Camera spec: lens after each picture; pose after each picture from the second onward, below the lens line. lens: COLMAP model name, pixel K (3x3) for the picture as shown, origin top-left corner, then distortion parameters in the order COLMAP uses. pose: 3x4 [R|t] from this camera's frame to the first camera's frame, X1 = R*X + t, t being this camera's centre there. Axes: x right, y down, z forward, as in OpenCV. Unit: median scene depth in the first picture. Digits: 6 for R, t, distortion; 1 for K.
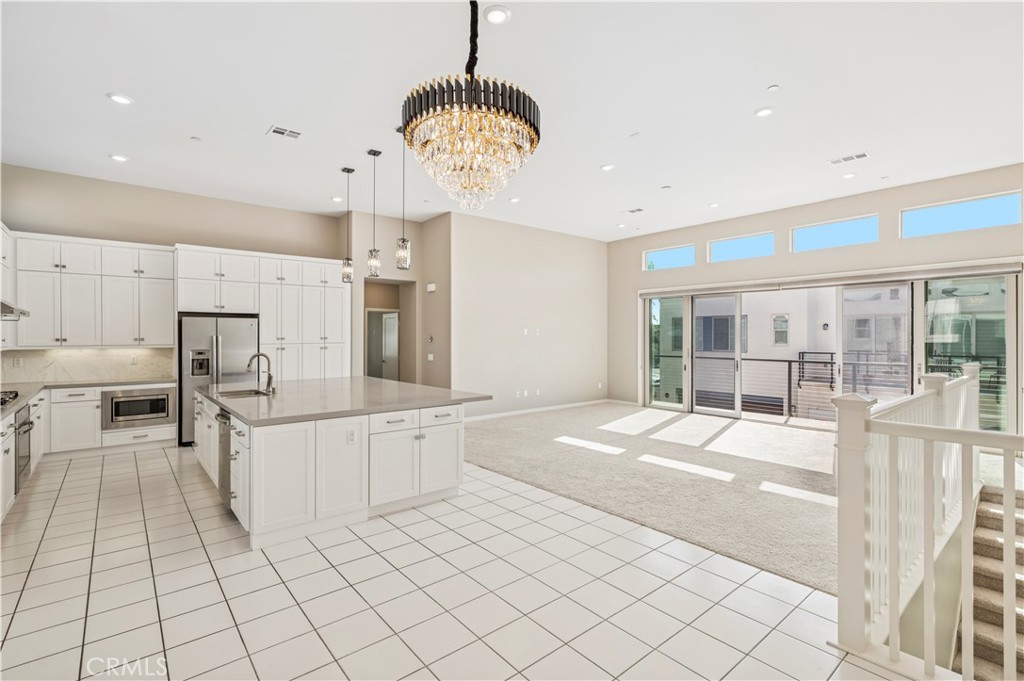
lens RADIAL K [[485.9, 0, 510.9], [0, 485.9, 335.9], [0, 0, 1]] dist [0.003861, 0.000461]
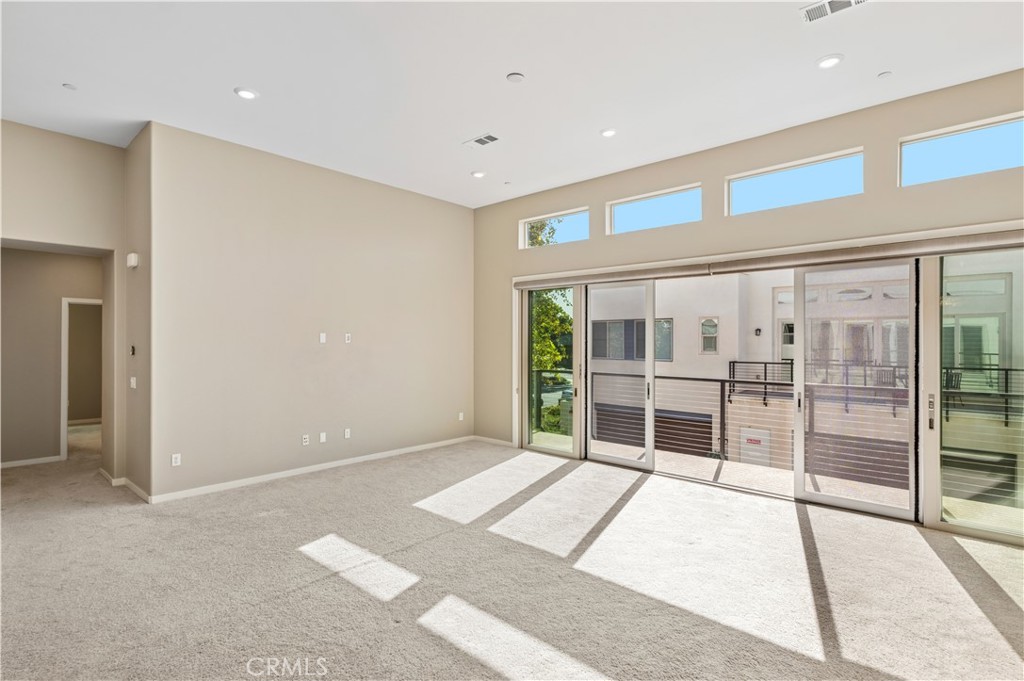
lens RADIAL K [[466.0, 0, 516.3], [0, 466.0, 338.5], [0, 0, 1]] dist [0.001098, 0.000345]
pose [[0.993325, 0.002834, 0.115319, 0.200867], [-0.002505, 0.999992, -0.002997, -0.006871], [-0.115326, 0.002688, 0.993324, 0.368693]]
